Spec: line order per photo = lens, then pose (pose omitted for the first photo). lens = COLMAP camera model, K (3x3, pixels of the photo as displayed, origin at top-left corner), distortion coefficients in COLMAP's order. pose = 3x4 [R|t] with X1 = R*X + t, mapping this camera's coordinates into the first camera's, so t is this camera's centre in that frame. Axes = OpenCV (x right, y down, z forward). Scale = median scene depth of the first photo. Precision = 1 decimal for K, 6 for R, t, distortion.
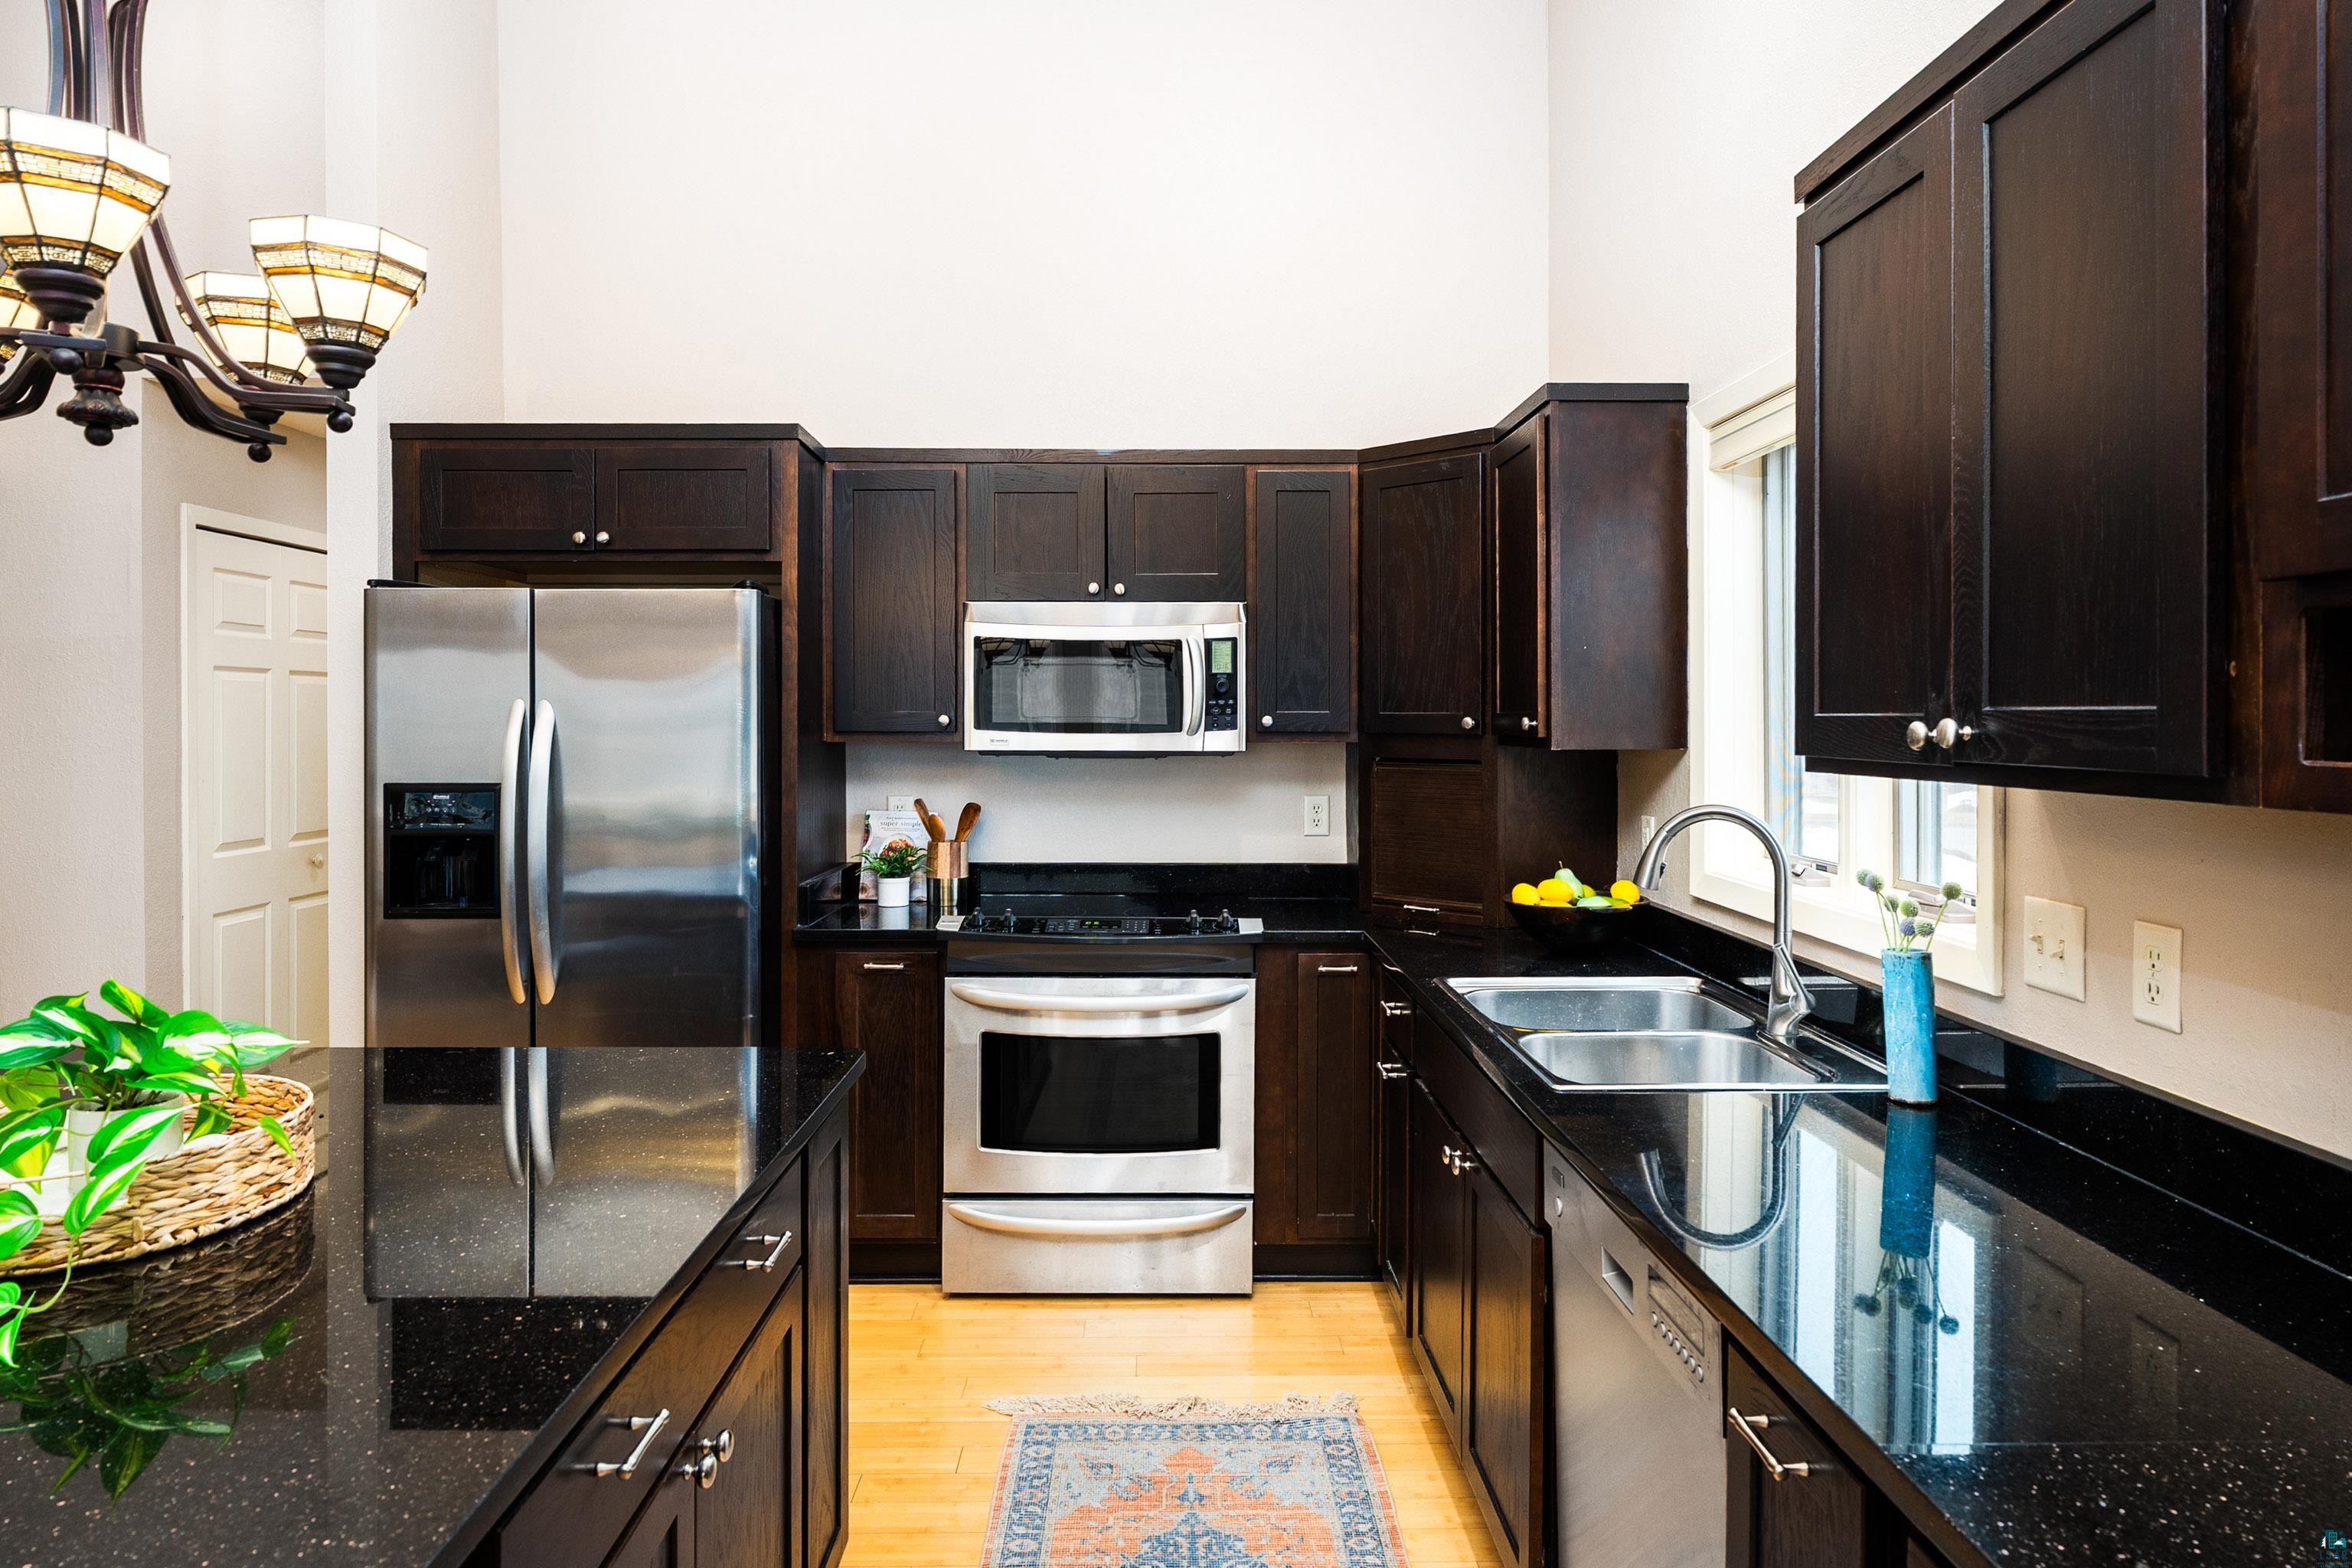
lens RADIAL K [[1412.4, 0, 1185.5], [0, 1412.4, 722.9], [0, 0, 1]] dist [-0.006976, -0.003942]
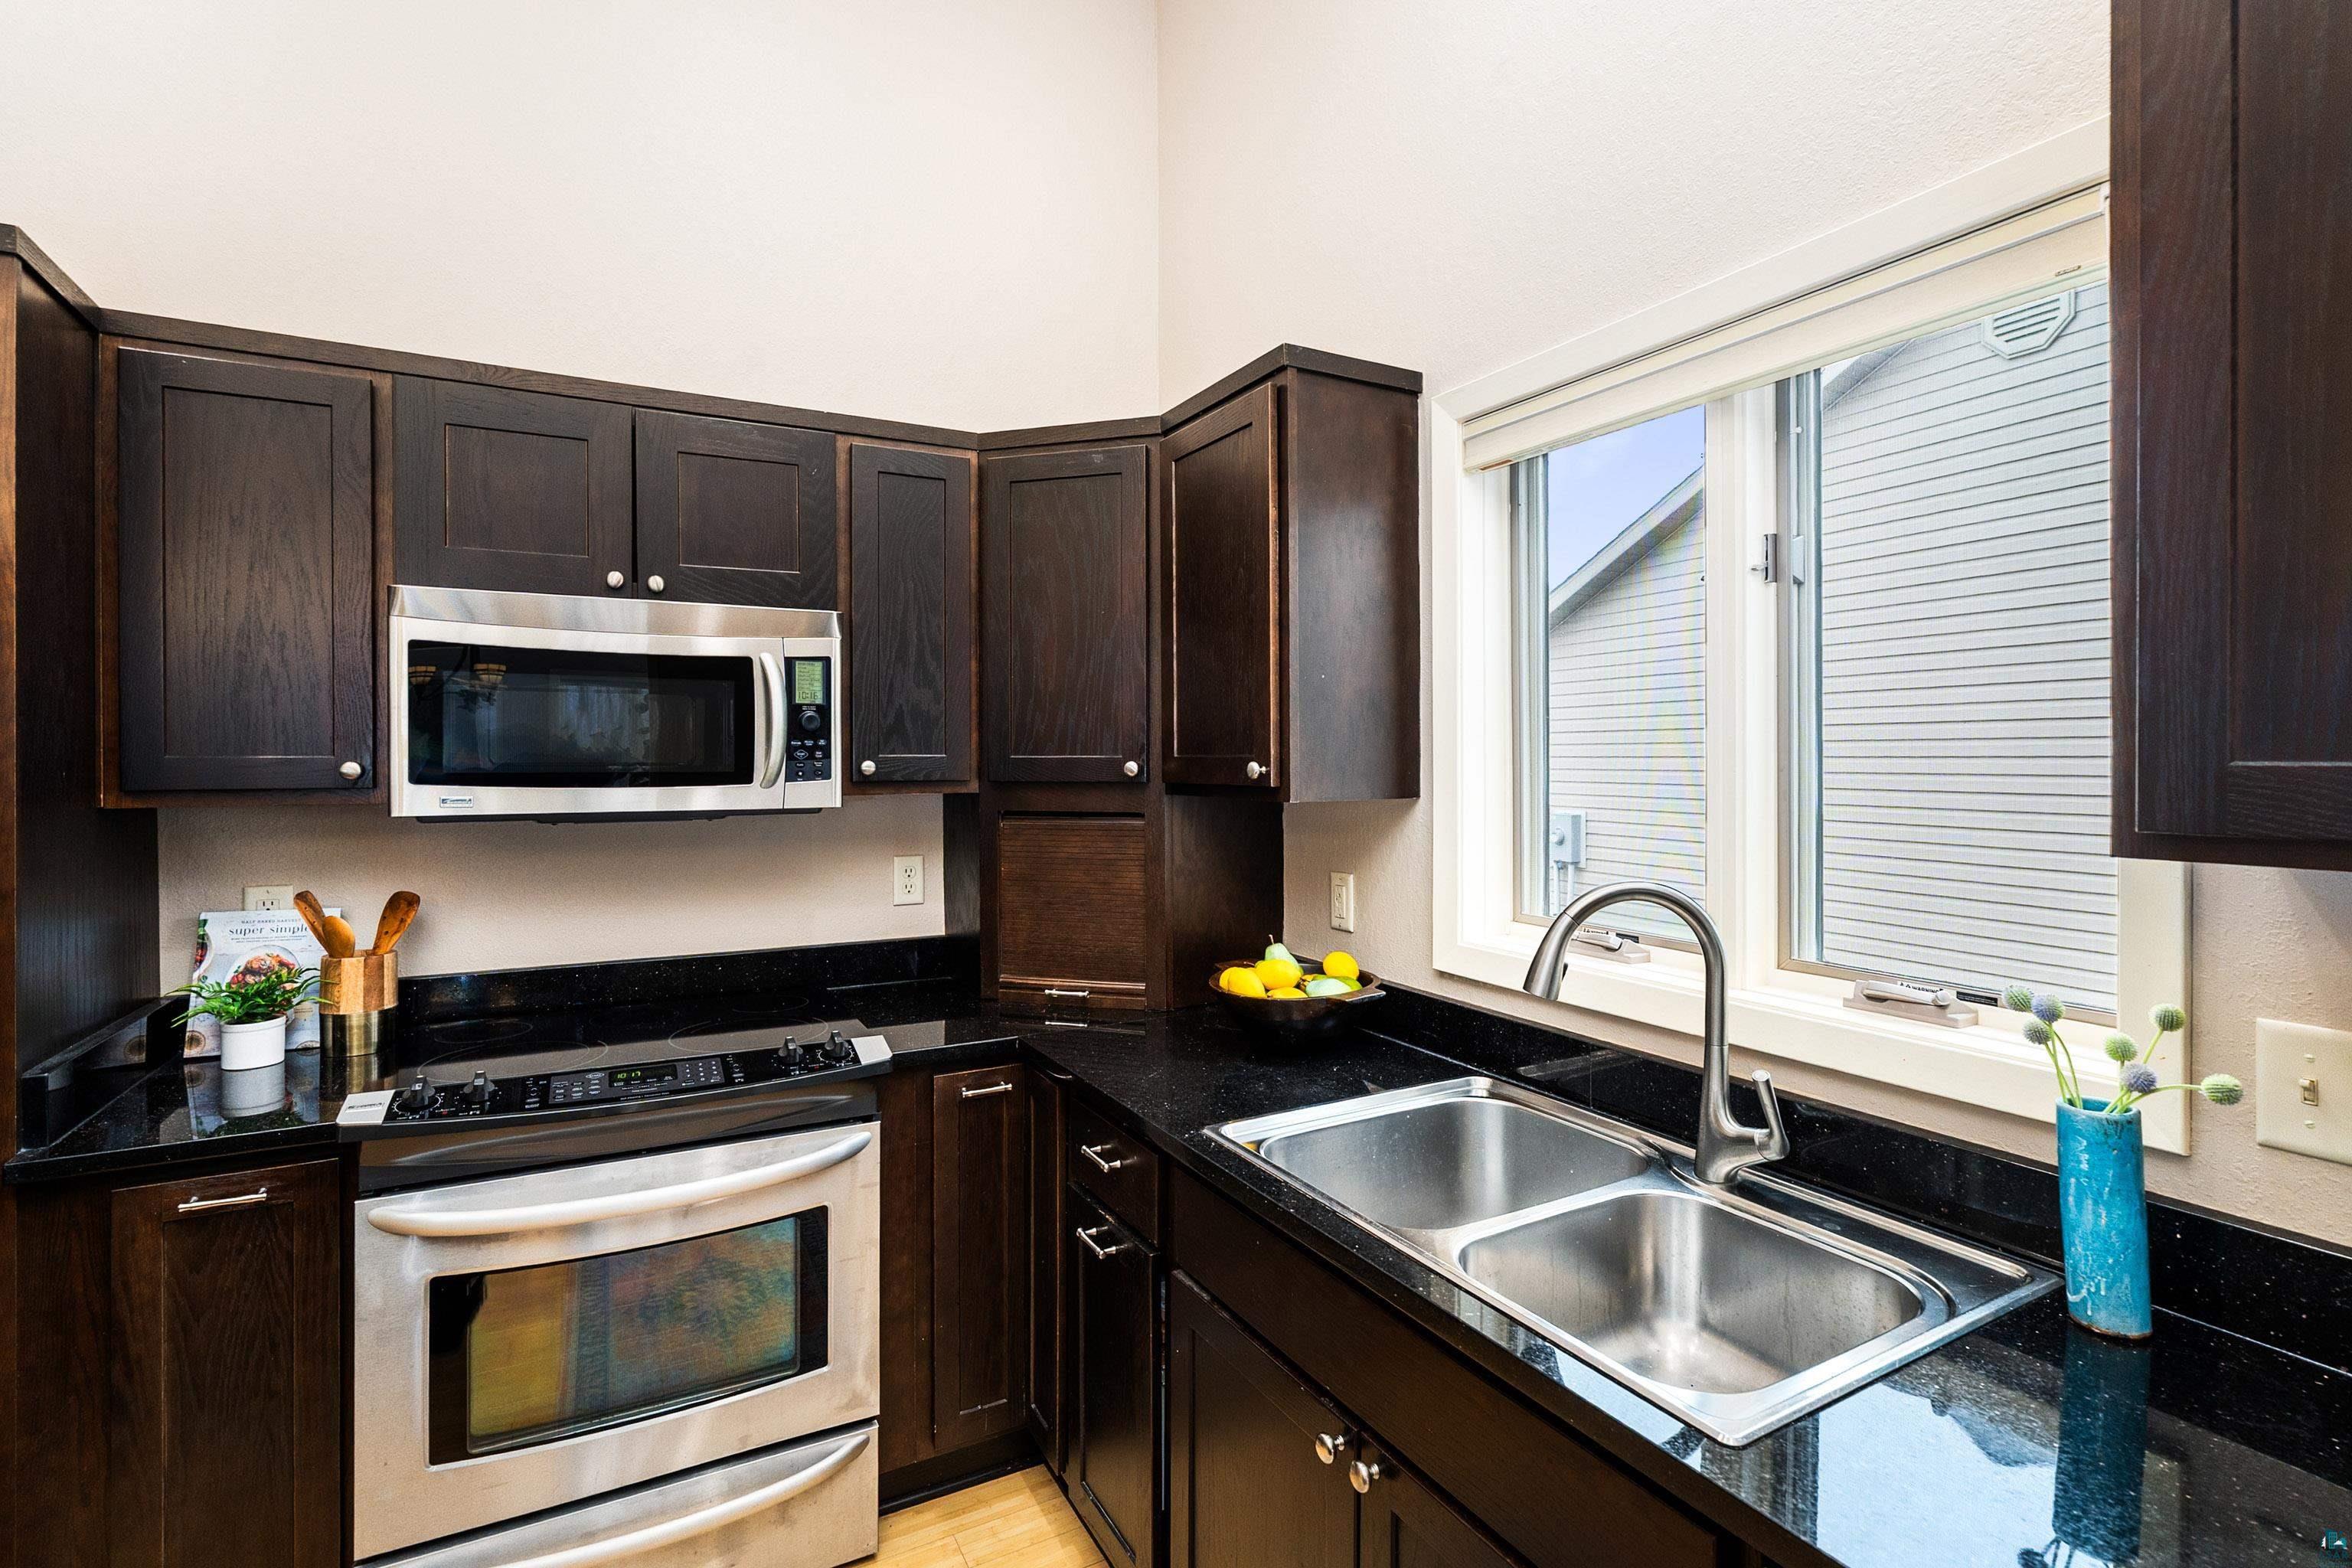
lens RADIAL K [[1078.2, 0, 1177.4], [0, 1078.2, 763.0], [0, 0, 1]] dist [-0.004419, 0.001207]
pose [[0.885784, -0.005114, 0.464069, -0.069058], [0.005884, 0.999983, -0.000211, -0.002814], [-0.464060, 0.002917, 0.885799, 0.415159]]
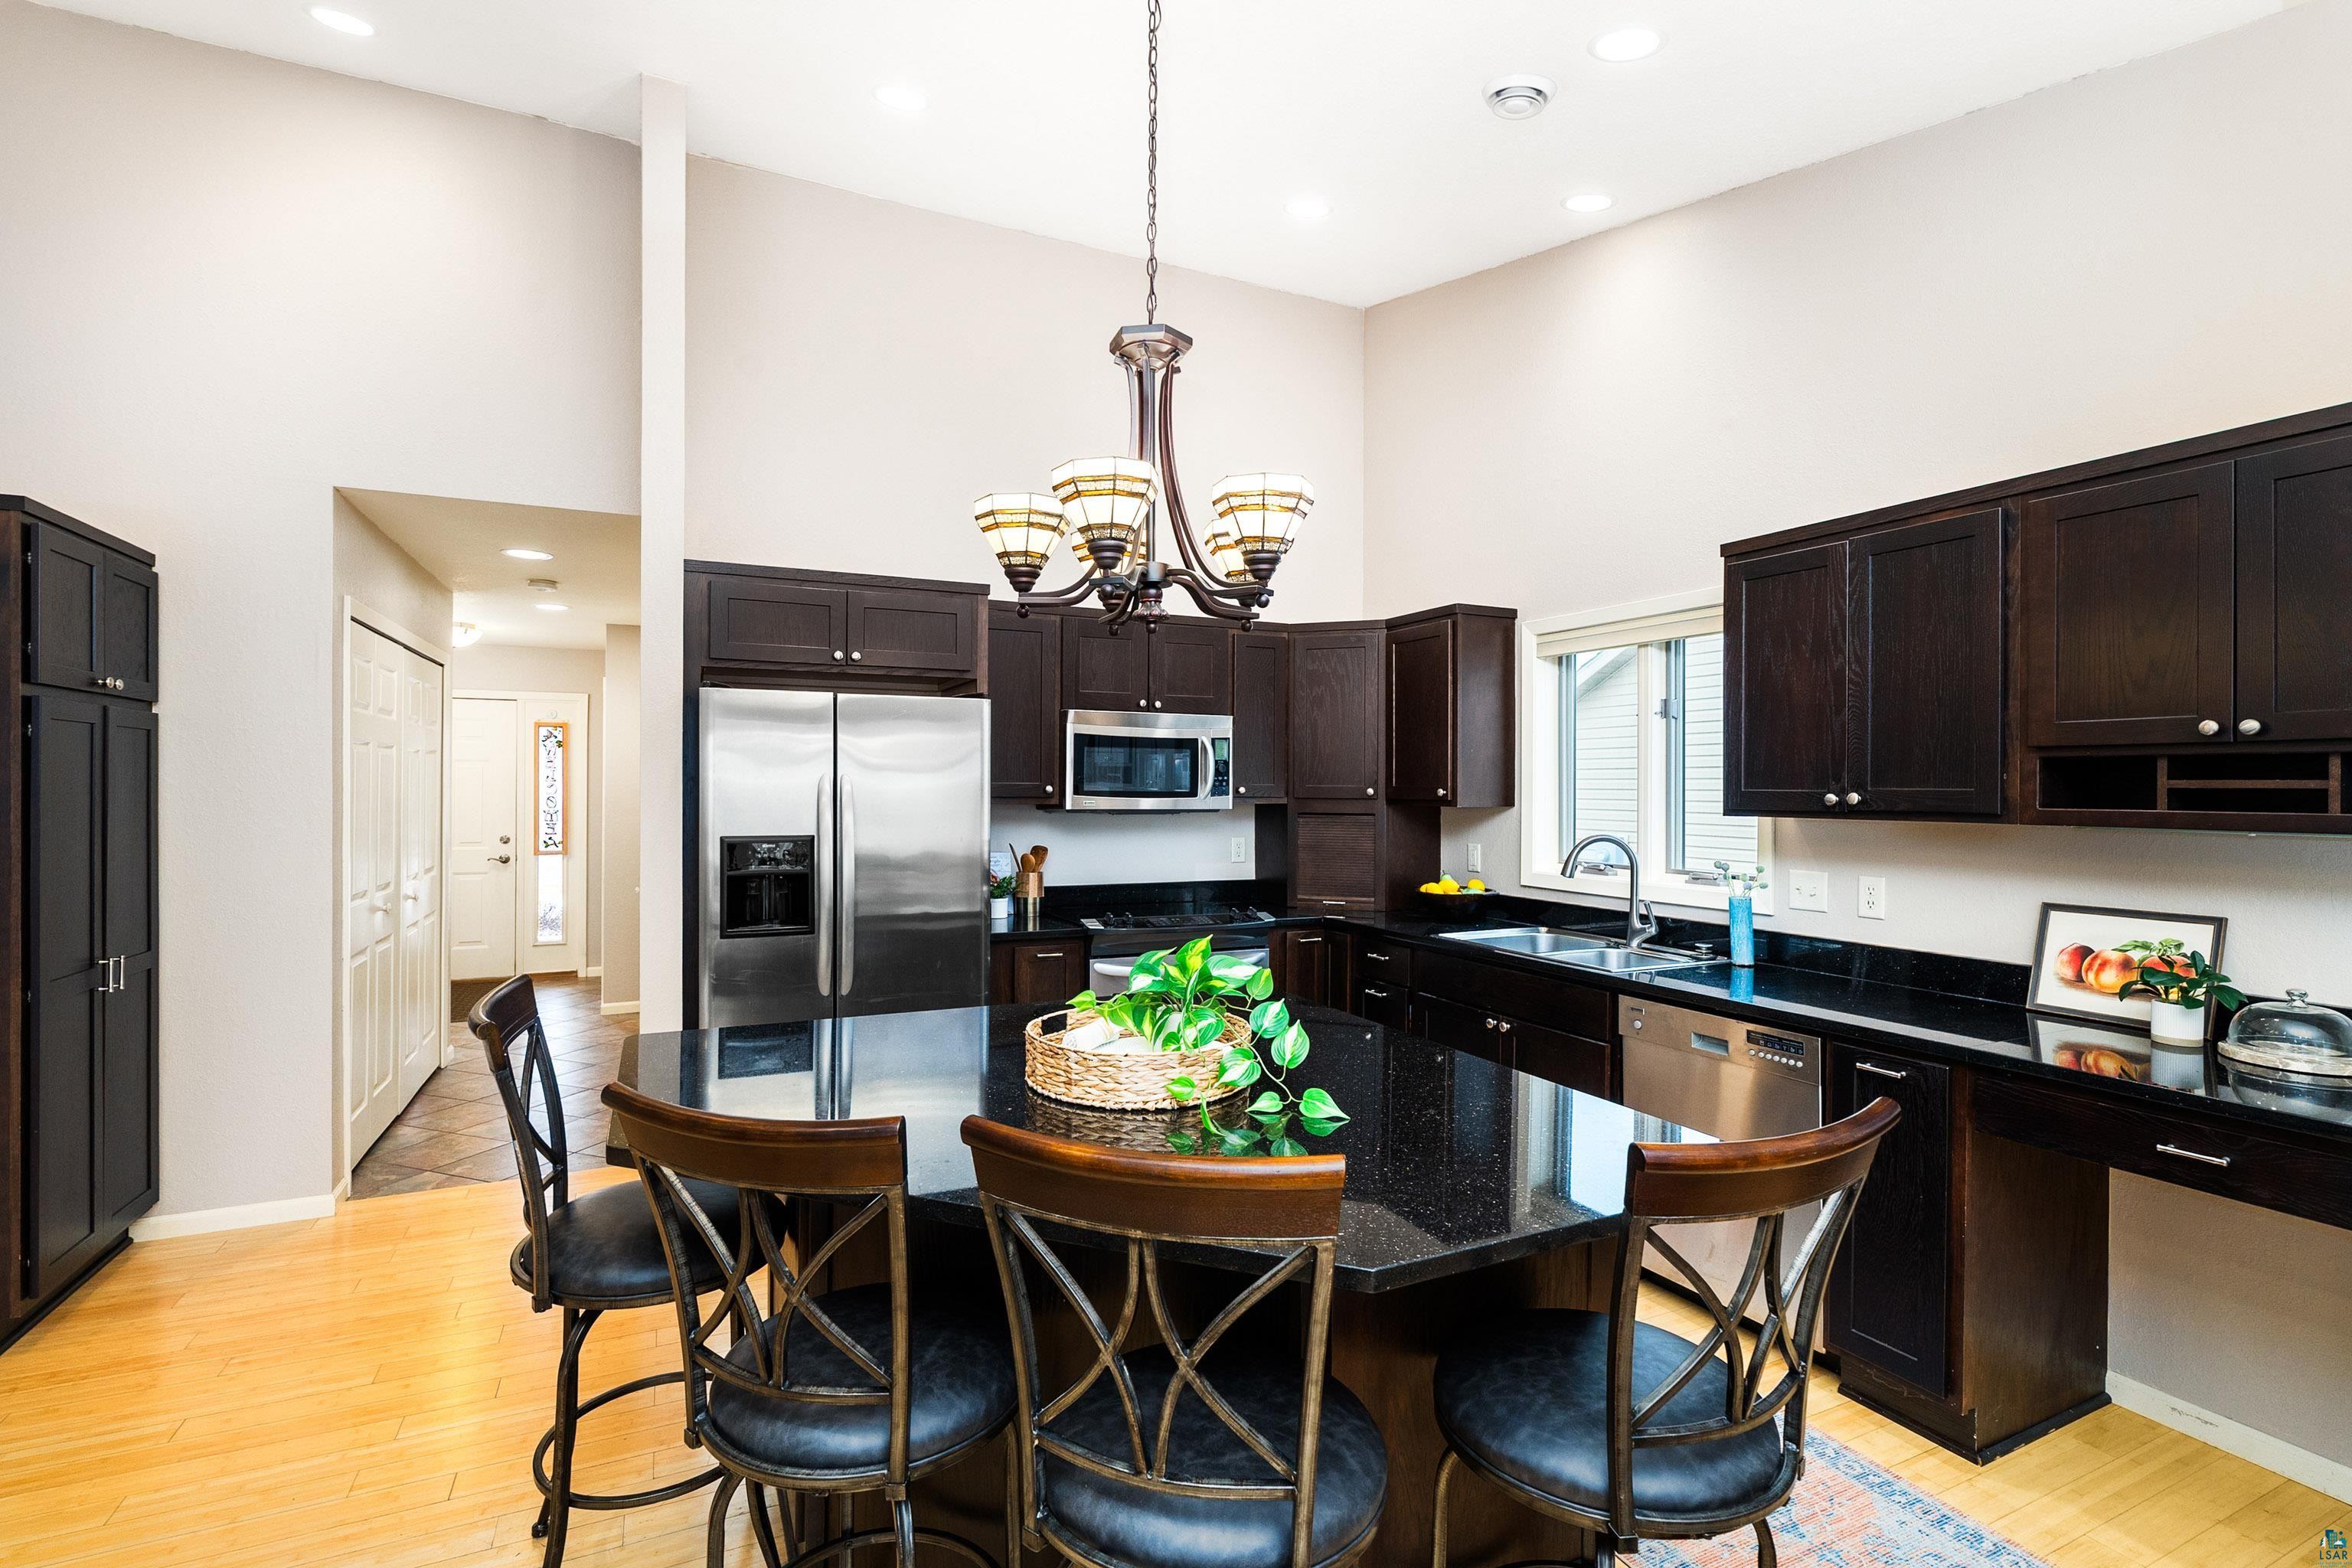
lens RADIAL K [[1078.2, 0, 1172.9], [0, 1078.2, 794.7], [0, 0, 1]] dist [-0.004419, 0.001207]
pose [[0.917808, 0.000833, 0.397024, -0.519909], [-0.003108, 0.999982, 0.005088, -0.002371], [-0.397013, -0.005903, 0.917794, -0.092204]]
